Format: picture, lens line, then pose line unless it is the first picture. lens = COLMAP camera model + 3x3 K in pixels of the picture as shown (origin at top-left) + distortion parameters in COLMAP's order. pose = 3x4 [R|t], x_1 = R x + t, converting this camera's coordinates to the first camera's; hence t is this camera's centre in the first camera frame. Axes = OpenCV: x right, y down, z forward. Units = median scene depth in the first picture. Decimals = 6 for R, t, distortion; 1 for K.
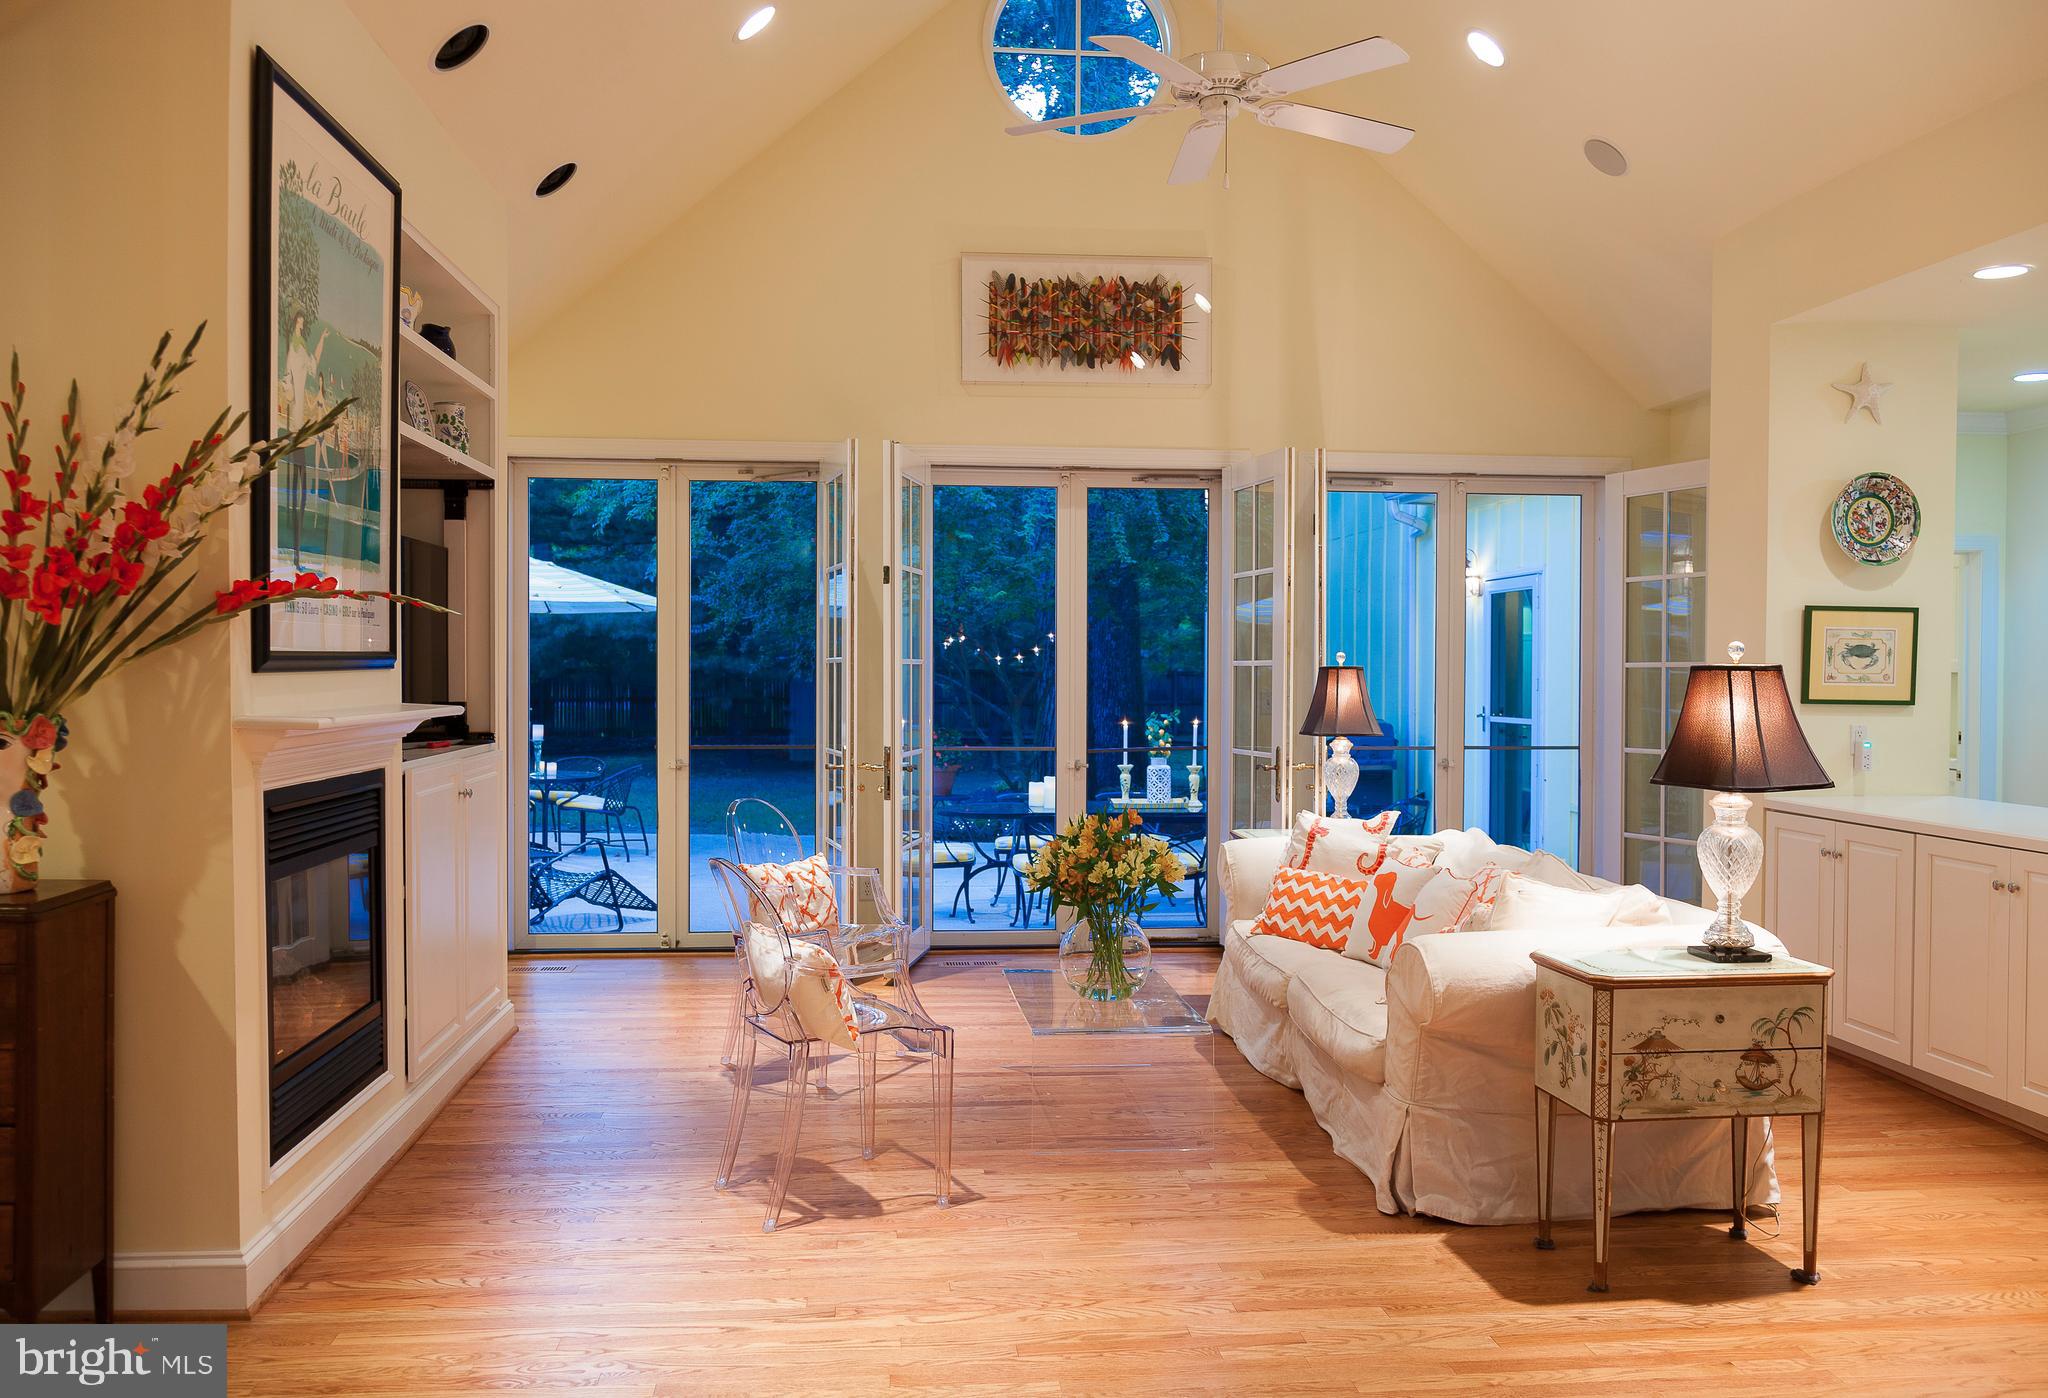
lens RADIAL K [[1962.5, 0, 1024.0], [0, 1962.5, 699.0], [0, 0, 1]] dist [-0.003392, -0.000178]
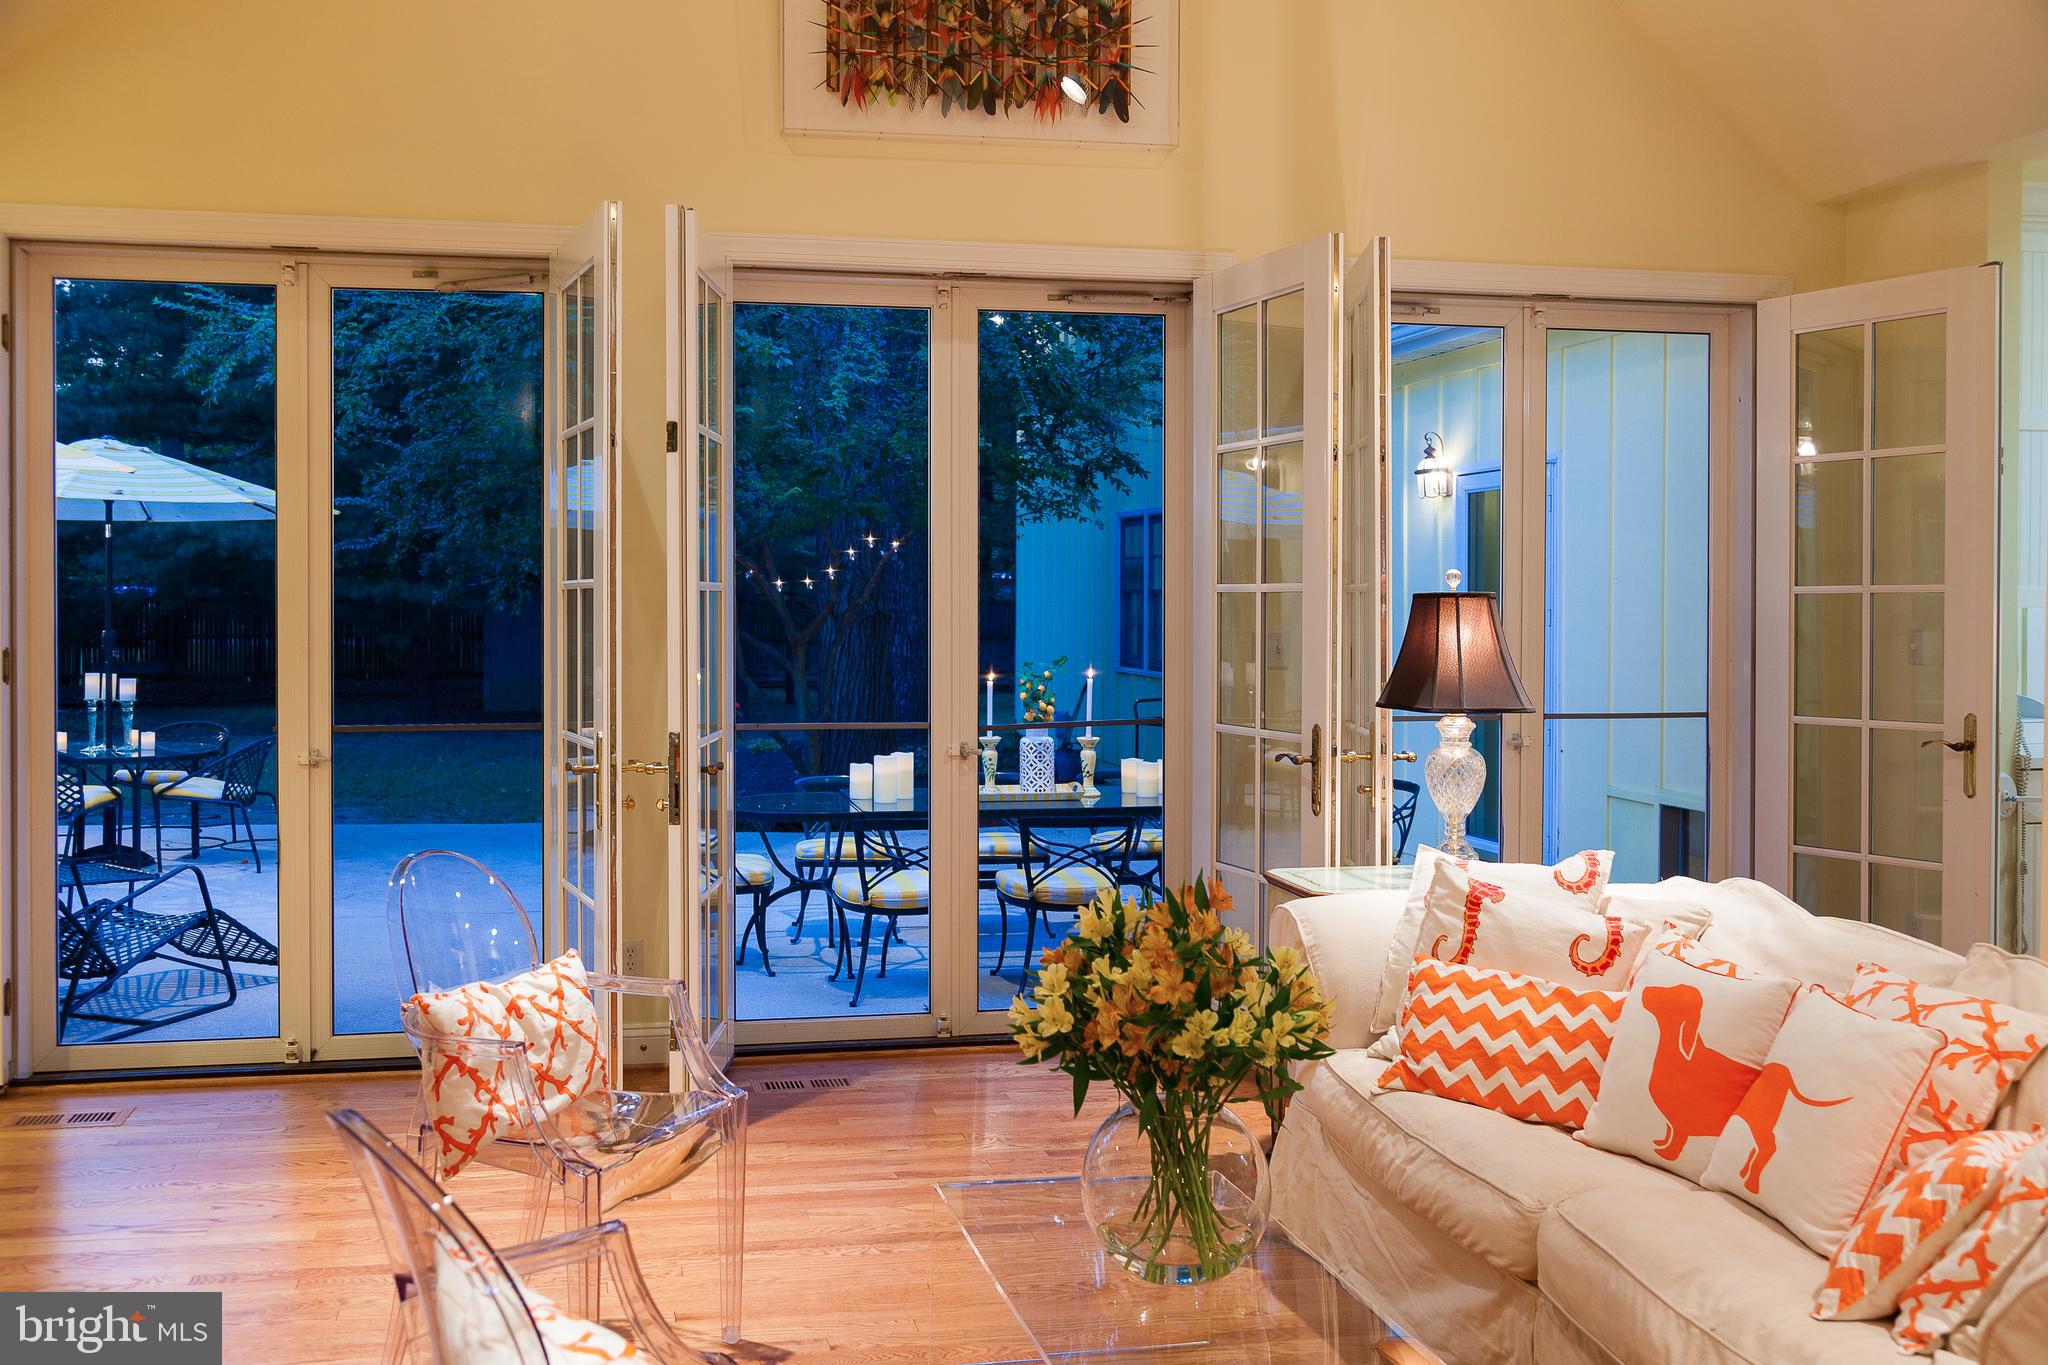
lens RADIAL K [[2452.3, 0, 1020.3], [0, 2452.3, 635.4], [0, 0, 1]] dist [-0.023553, -0.002916]
pose [[0.995350, -0.003671, 0.096257, -0.031697], [0.003635, 0.999993, 0.000546, -0.003782], [-0.096258, -0.000194, 0.995356, 0.227274]]
